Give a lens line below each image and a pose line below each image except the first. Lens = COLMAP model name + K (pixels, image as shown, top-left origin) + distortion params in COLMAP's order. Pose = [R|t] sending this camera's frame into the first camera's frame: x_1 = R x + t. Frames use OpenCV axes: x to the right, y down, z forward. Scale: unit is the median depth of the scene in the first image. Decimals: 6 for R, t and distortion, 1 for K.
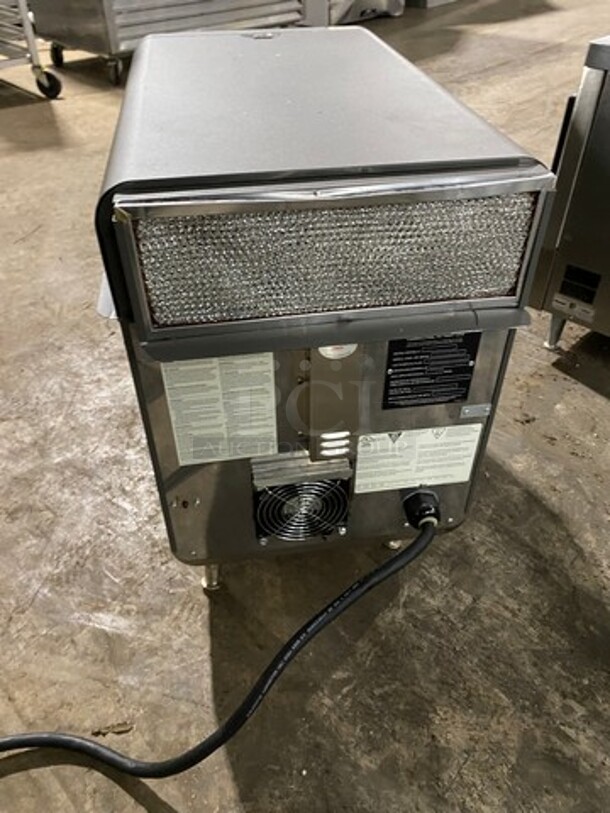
lens RADIAL K [[625.7, 0, 303.4], [0, 625.7, 405.5], [0, 0, 1]] dist [0.029683, -0.029598]
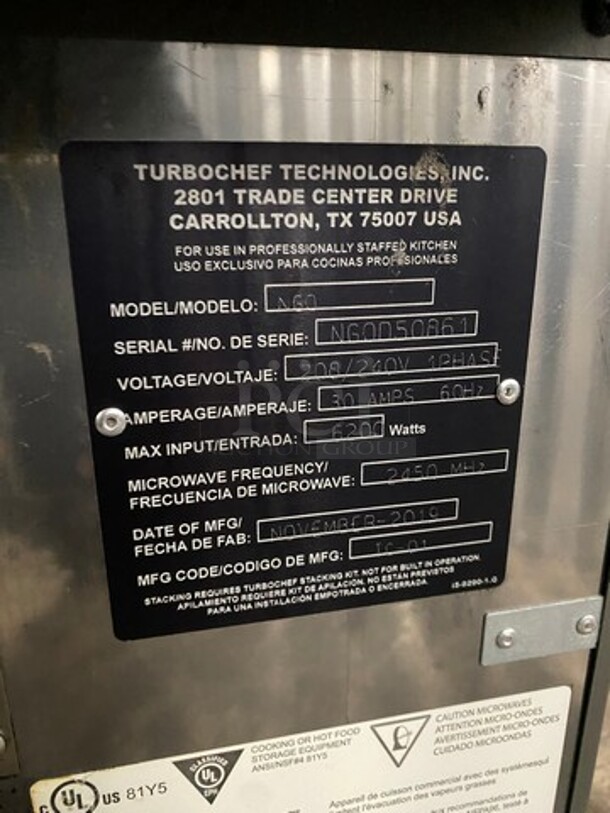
lens RADIAL K [[625.7, 0, 306.5], [0, 625.7, 408.3], [0, 0, 1]] dist [0.029683, -0.029598]
pose [[0.997217, -0.028072, 0.069069, 0.178203], [0.052451, 0.922537, -0.382329, 0.018633], [-0.052985, 0.384887, 0.921441, 0.786697]]
